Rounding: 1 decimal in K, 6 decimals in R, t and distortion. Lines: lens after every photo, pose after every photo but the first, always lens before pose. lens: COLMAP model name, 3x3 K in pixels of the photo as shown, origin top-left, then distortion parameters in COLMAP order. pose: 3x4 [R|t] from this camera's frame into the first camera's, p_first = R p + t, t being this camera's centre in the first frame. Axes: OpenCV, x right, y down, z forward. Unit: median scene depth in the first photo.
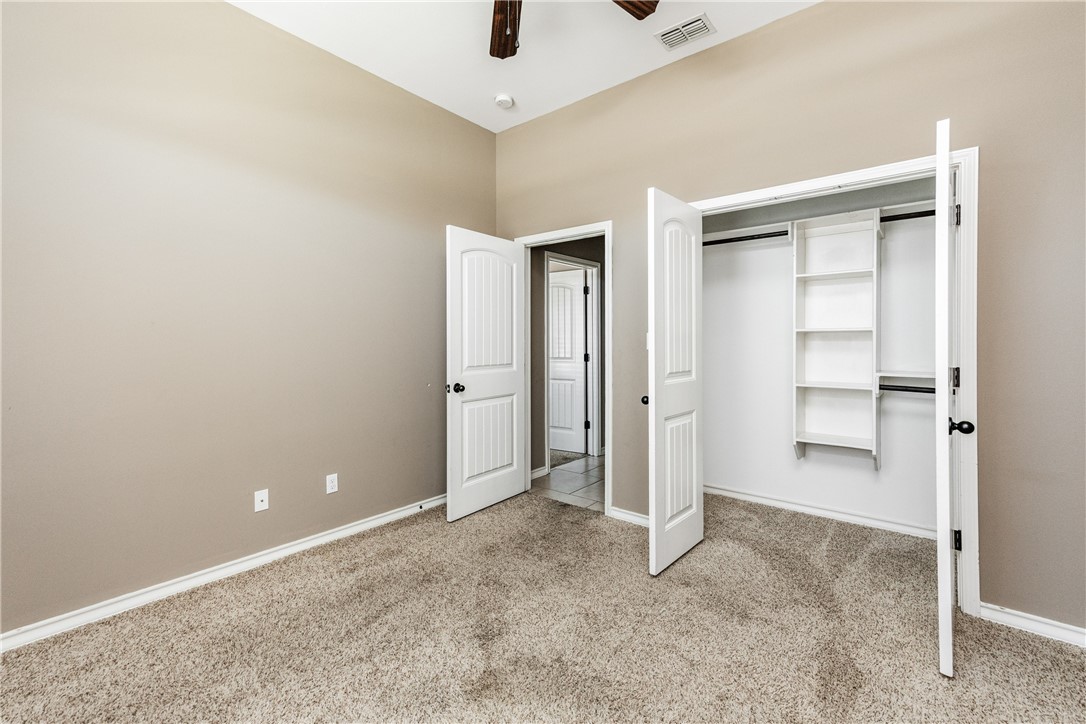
lens RADIAL K [[471.9, 0, 543.9], [0, 471.9, 342.9], [0, 0, 1]] dist [0.000139, 0.000022]
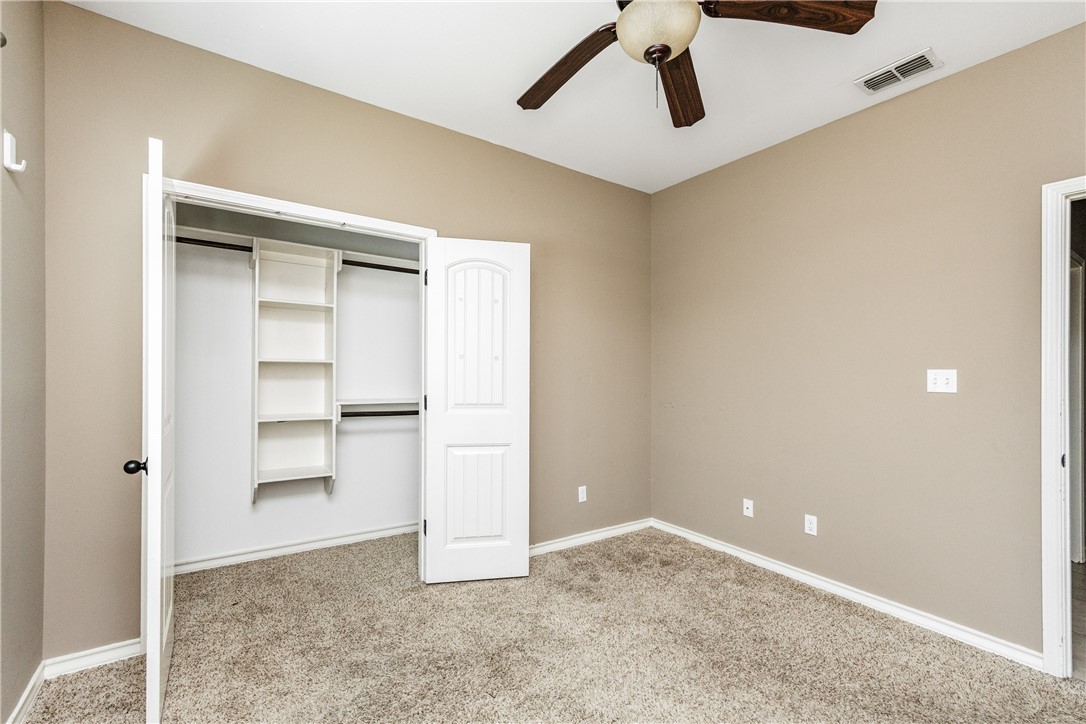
lens RADIAL K [[484.8, 0, 543.0], [0, 484.8, 362.0], [0, 0, 1]] dist [-0.000172, -0.000106]
pose [[0.267491, 0.026931, 0.963184, -0.234251], [-0.001230, 0.999618, -0.027608, 0.002426], [-0.963560, 0.006200, 0.267422, 0.248135]]
